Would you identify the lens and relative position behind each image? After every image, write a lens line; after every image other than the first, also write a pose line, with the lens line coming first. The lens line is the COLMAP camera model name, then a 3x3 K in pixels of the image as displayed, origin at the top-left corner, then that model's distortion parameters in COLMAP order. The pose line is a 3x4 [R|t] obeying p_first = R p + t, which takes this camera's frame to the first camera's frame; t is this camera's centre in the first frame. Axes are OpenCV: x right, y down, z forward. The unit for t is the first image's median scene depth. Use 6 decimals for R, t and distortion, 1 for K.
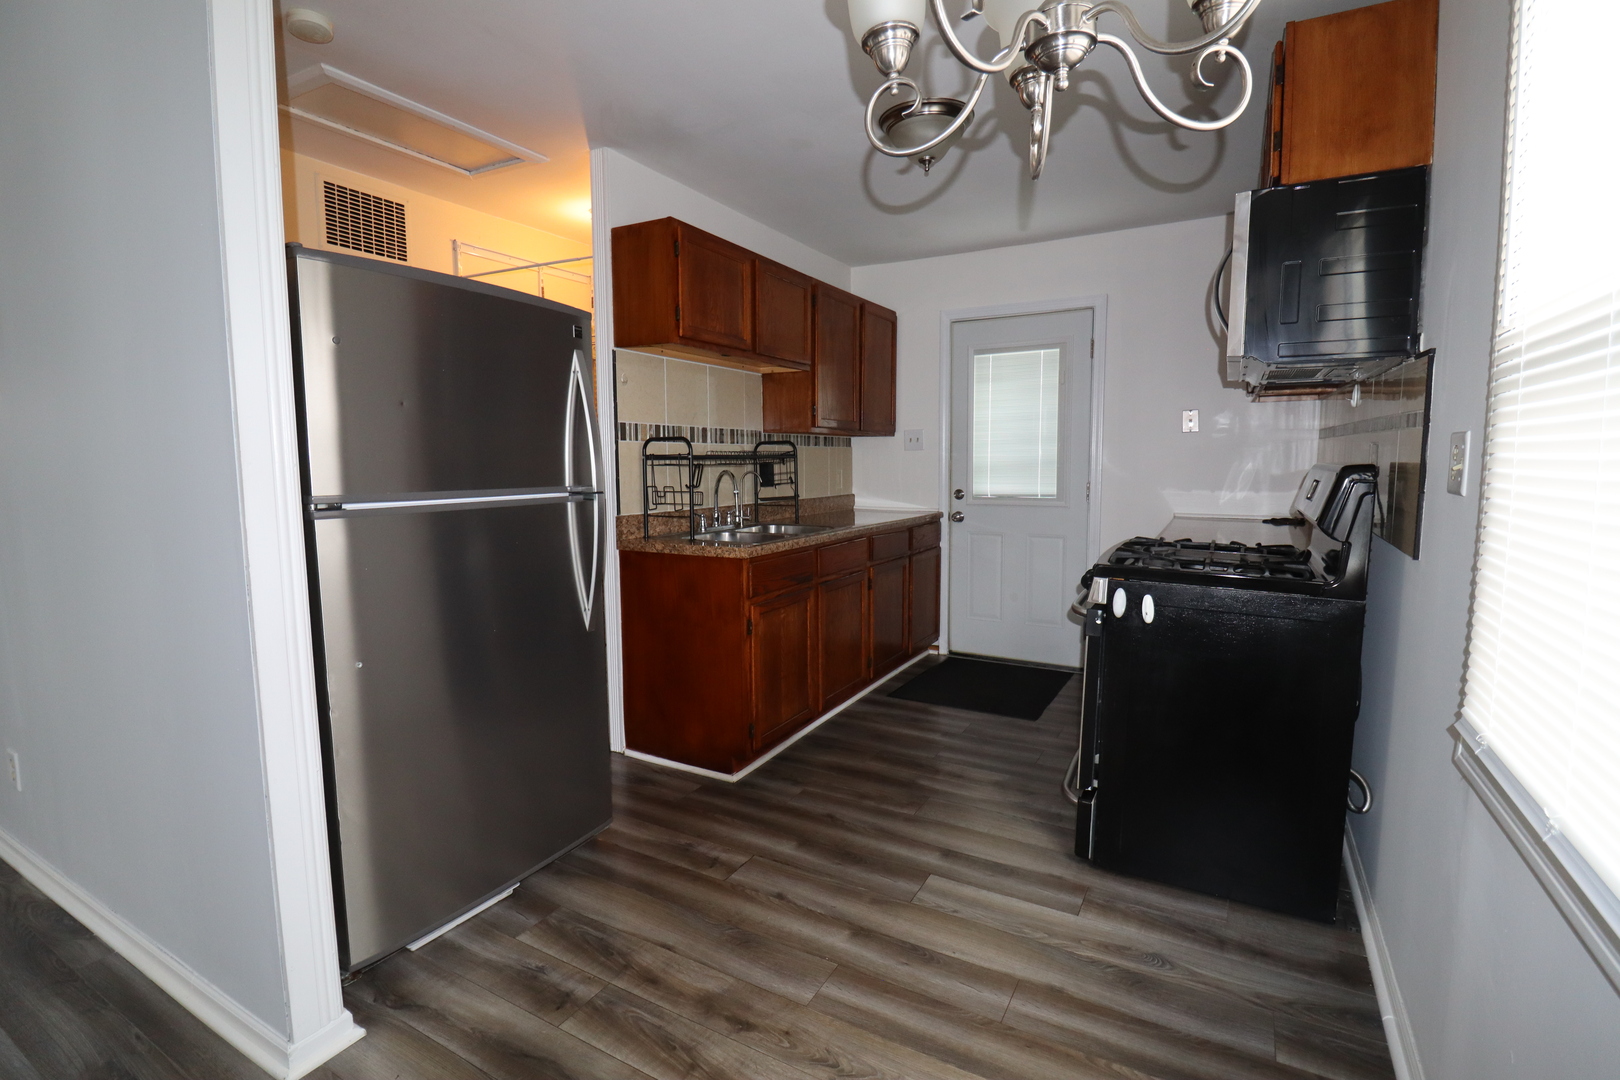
lens RADIAL K [[757.3, 0, 813.0], [0, 757.3, 523.3], [0, 0, 1]] dist [0.000228, -0.000022]
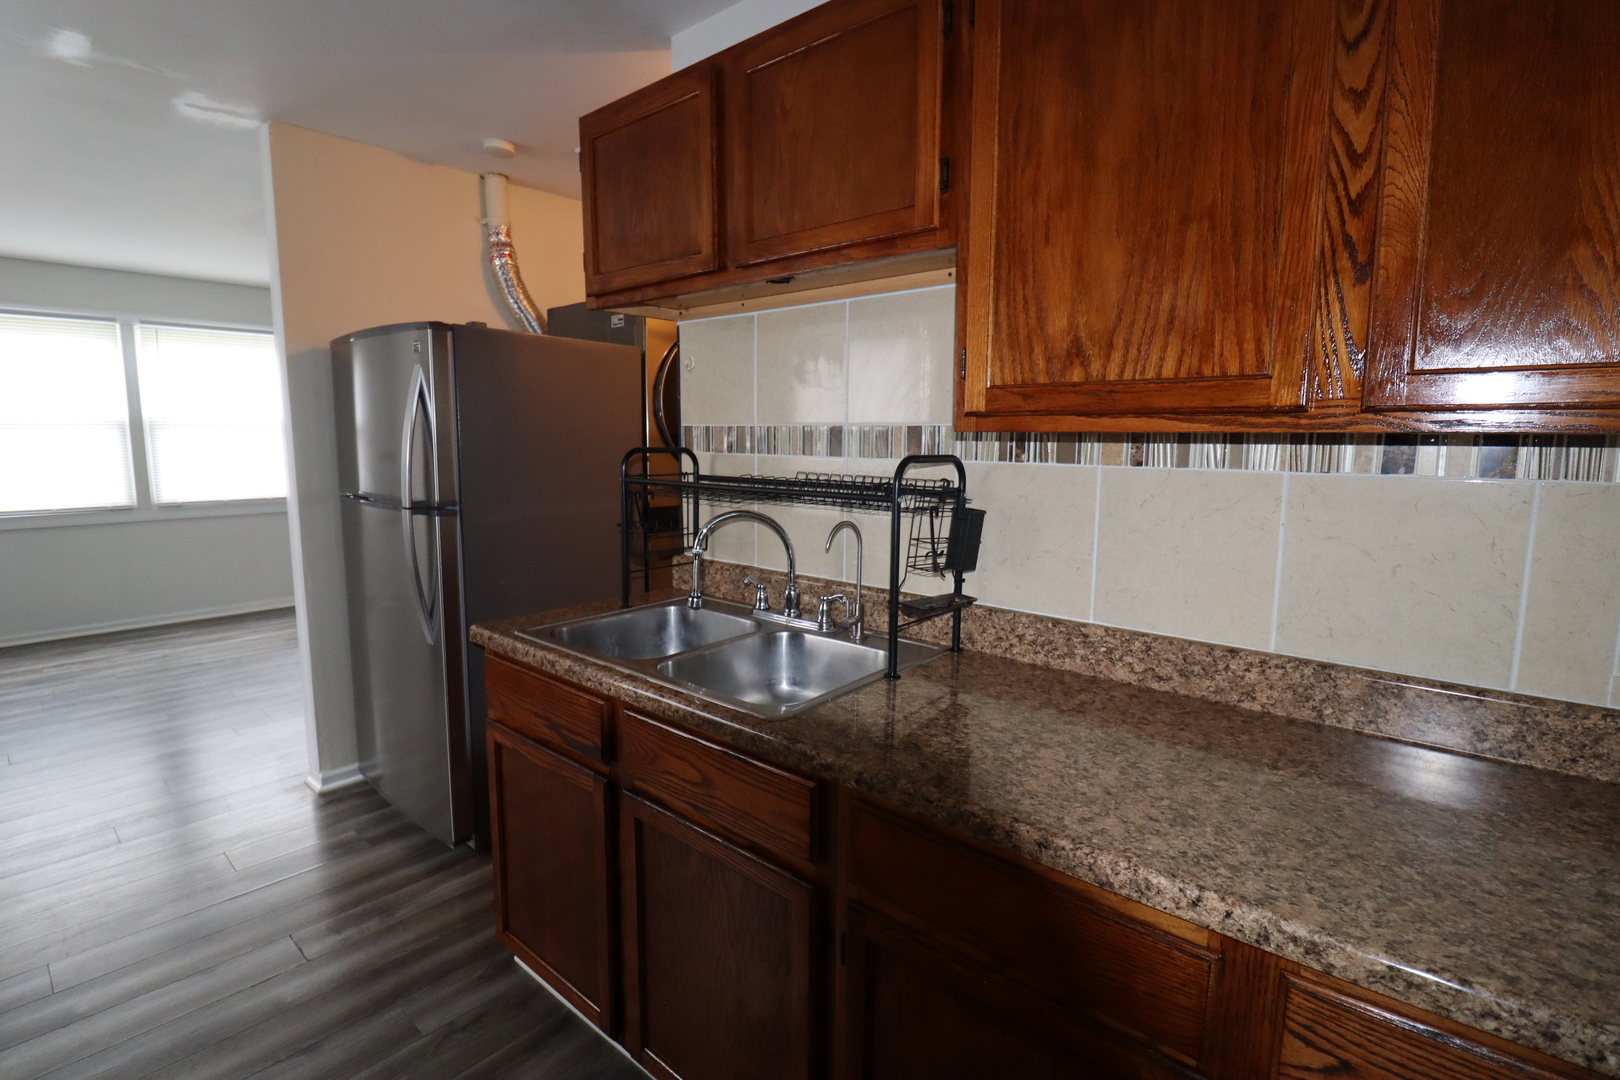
lens RADIAL K [[735.1, 0, 810.0], [0, 735.1, 540.0], [0, 0, 1]] dist [-0.039744, 0.000011]
pose [[-0.182029, 0.120993, -0.975821, 0.344449], [-0.104011, 0.984464, 0.141467, -0.116967], [0.977777, 0.127247, -0.166617, 1.055840]]
